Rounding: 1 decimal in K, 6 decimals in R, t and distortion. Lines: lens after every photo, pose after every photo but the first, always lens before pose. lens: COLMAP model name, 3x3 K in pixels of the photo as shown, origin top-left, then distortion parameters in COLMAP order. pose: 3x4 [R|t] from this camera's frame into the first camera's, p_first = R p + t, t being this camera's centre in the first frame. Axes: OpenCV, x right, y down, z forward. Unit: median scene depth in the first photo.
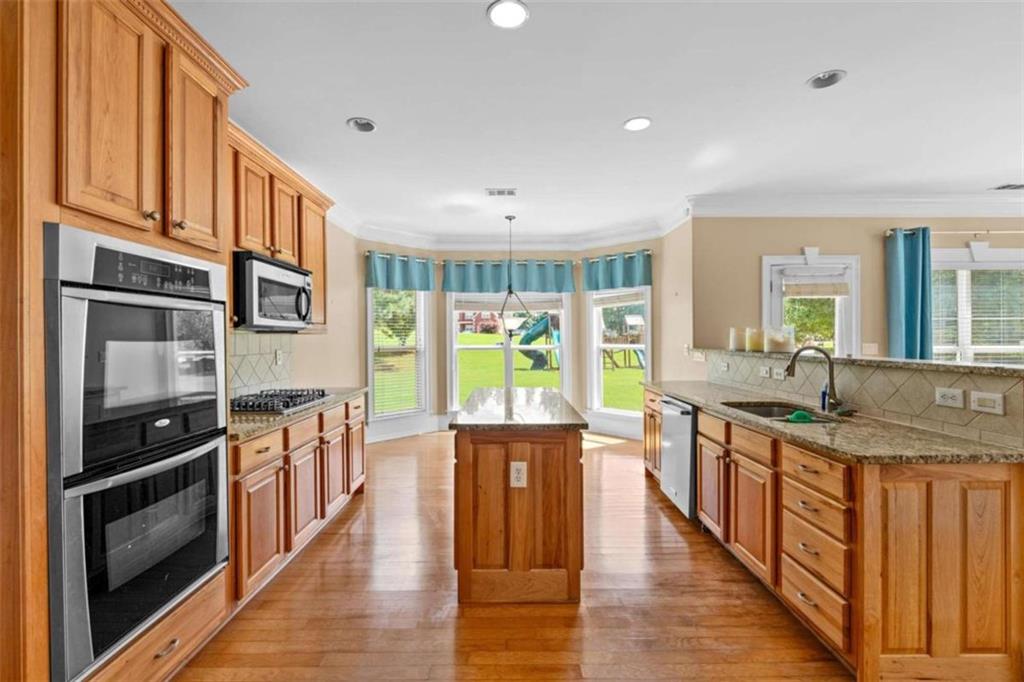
lens RADIAL K [[454.9, 0, 513.7], [0, 454.9, 339.5], [0, 0, 1]] dist [-0.000220, 0.000297]
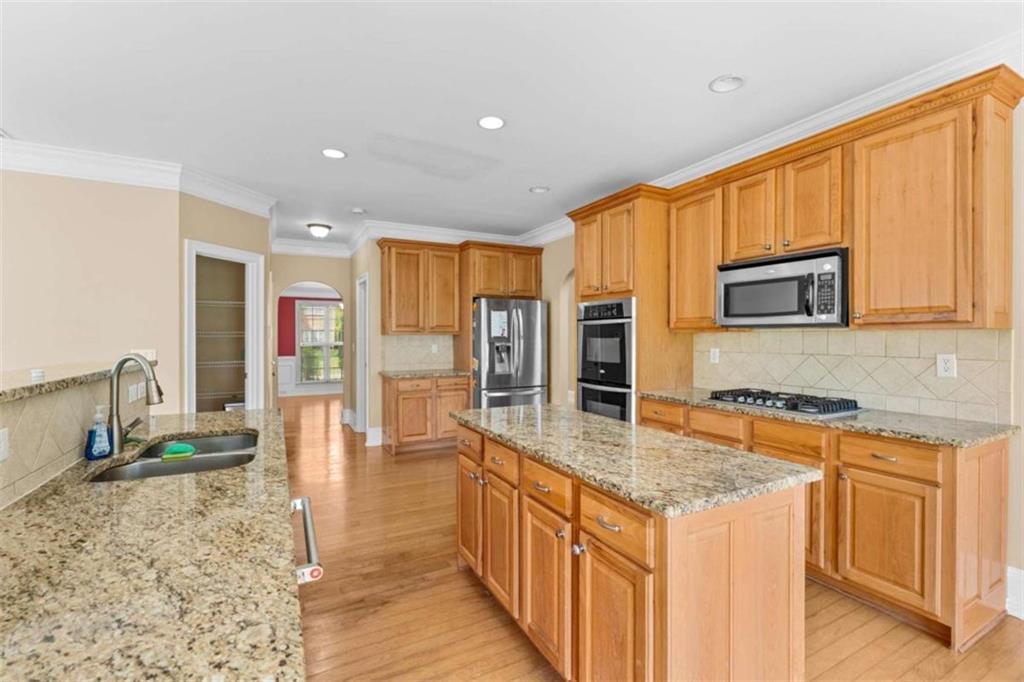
lens RADIAL K [[454.9, 0, 513.9], [0, 454.9, 336.7], [0, 0, 1]] dist [-0.000220, 0.000297]
pose [[-0.888708, 0.008815, -0.458389, 0.528064], [0.005300, 0.999946, 0.008953, -0.018361], [0.458443, 0.005527, -0.888707, 2.048696]]
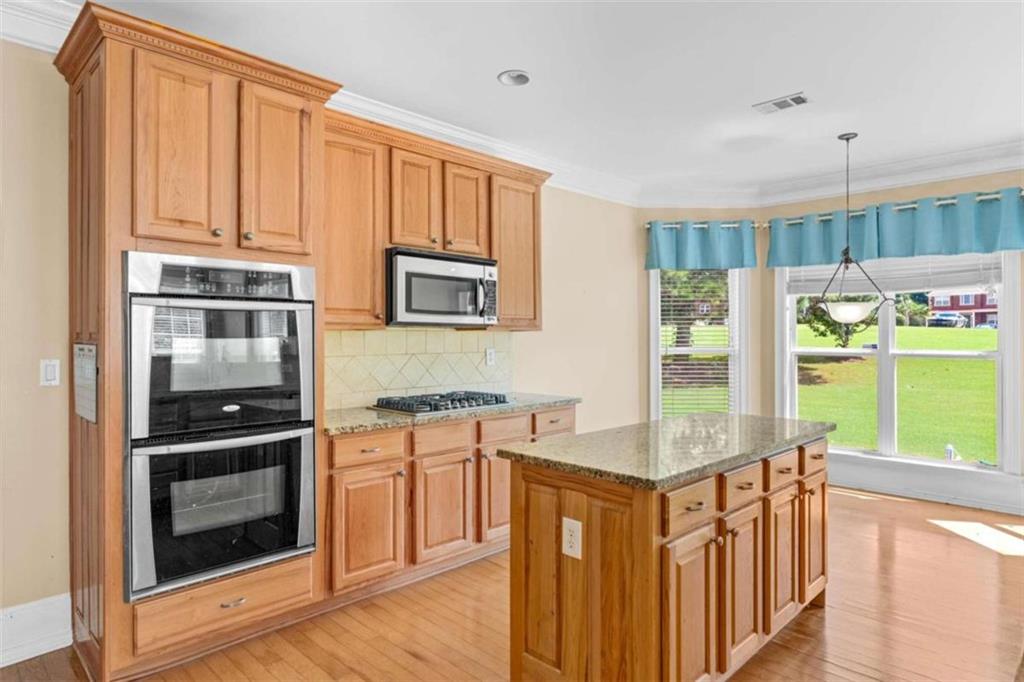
lens RADIAL K [[601.5, 0, 510.1], [0, 601.5, 336.7], [0, 0, 1]] dist [0.003327, -0.000262]
pose [[0.702063, 0.006322, -0.712086, 0.575355], [-0.007067, 0.999973, 0.001911, -0.005618], [0.712079, 0.003691, 0.702089, 0.295614]]
